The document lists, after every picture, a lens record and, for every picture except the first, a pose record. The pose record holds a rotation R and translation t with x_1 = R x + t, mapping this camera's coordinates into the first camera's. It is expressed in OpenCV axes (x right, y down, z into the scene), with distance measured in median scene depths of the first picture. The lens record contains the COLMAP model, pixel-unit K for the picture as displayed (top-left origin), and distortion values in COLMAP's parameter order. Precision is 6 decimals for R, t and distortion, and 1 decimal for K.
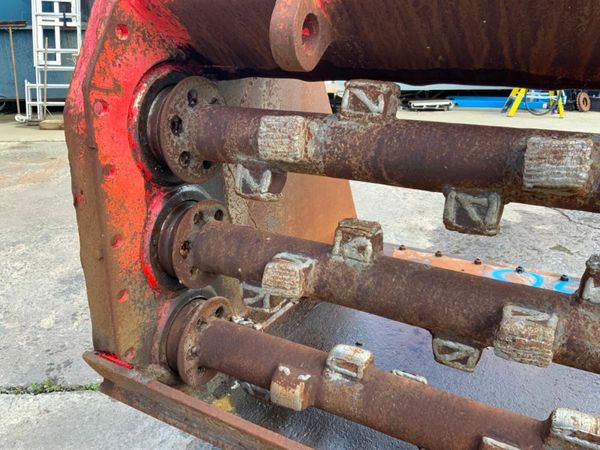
lens RADIAL K [[500.2, 0, 301.5], [0, 500.2, 222.6], [0, 0, 1]] dist [0.064971, -0.110427]
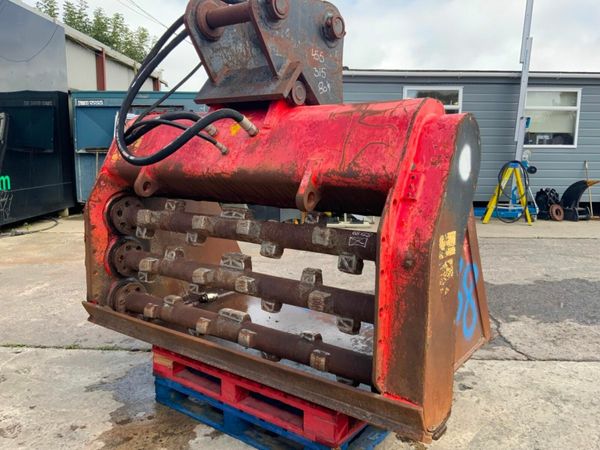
lens RADIAL K [[500.2, 0, 302.0], [0, 500.2, 225.1], [0, 0, 1]] dist [0.064971, -0.110427]
pose [[0.991387, 0.017971, -0.129725, 1.144587], [-0.043907, 0.978822, -0.199950, 0.398583], [0.123385, 0.203923, 0.971180, -1.631034]]
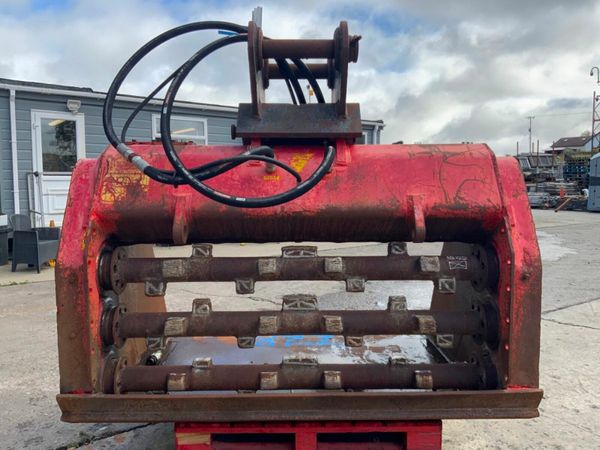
lens RADIAL K [[500.2, 0, 302.2], [0, 500.2, 228.0], [0, 0, 1]] dist [0.064971, -0.110427]
pose [[0.874071, -0.057746, 0.482355, -0.587593], [0.175217, 0.963552, -0.202156, 0.233649], [-0.453100, 0.261216, 0.852330, -1.337937]]
